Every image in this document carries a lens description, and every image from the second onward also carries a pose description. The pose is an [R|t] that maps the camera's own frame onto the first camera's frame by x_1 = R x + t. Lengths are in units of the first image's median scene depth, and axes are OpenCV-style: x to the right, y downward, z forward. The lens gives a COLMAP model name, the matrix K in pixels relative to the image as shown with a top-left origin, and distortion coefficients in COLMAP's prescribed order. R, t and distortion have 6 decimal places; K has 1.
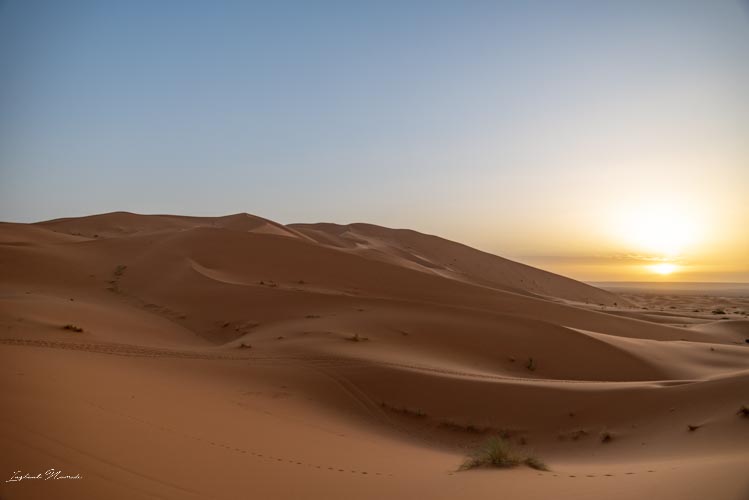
lens RADIAL K [[531.5, 0, 377.1], [0, 531.5, 248.9], [0, 0, 1]] dist [0.005309, 0.014048]
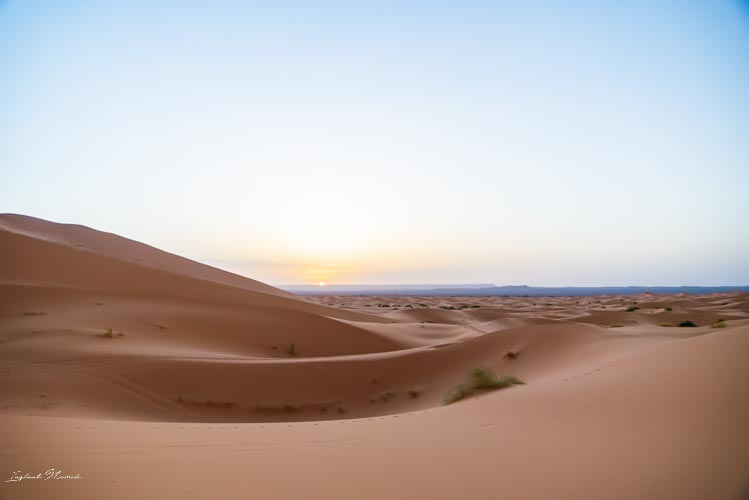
lens RADIAL K [[531.5, 0, 370.1], [0, 531.5, 246.4], [0, 0, 1]] dist [0.005309, 0.014048]
pose [[0.808807, 0.036764, 0.586923, -0.244676], [-0.021606, 0.999228, -0.032816, 0.057629], [-0.587677, 0.013860, 0.808977, 0.094552]]
